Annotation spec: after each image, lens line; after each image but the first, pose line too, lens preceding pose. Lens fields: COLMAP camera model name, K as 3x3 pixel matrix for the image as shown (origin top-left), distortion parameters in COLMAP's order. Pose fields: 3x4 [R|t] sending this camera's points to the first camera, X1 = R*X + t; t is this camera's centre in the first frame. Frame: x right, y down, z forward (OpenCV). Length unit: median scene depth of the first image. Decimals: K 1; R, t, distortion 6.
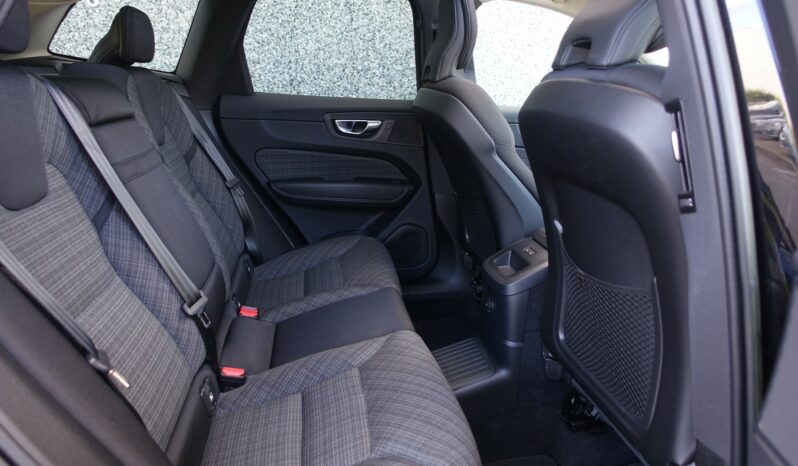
lens RADIAL K [[544.7, 0, 399.0], [0, 544.7, 233.0], [0, 0, 1]] dist [-0.008211, 0.001597]
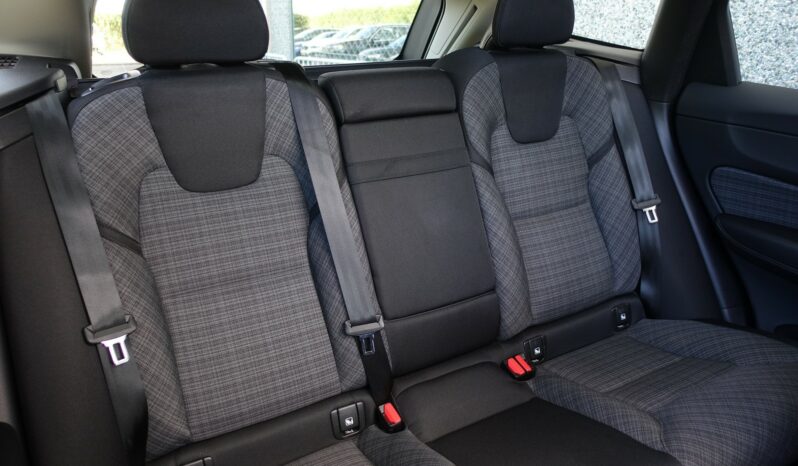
lens RADIAL K [[544.7, 0, 399.0], [0, 544.7, 233.0], [0, 0, 1]] dist [-0.008211, 0.001597]
pose [[0.341985, 0.318265, -0.884168, 0.275592], [-0.236420, 0.939775, 0.246837, -0.172912], [0.909479, 0.124621, 0.396633, 0.437057]]
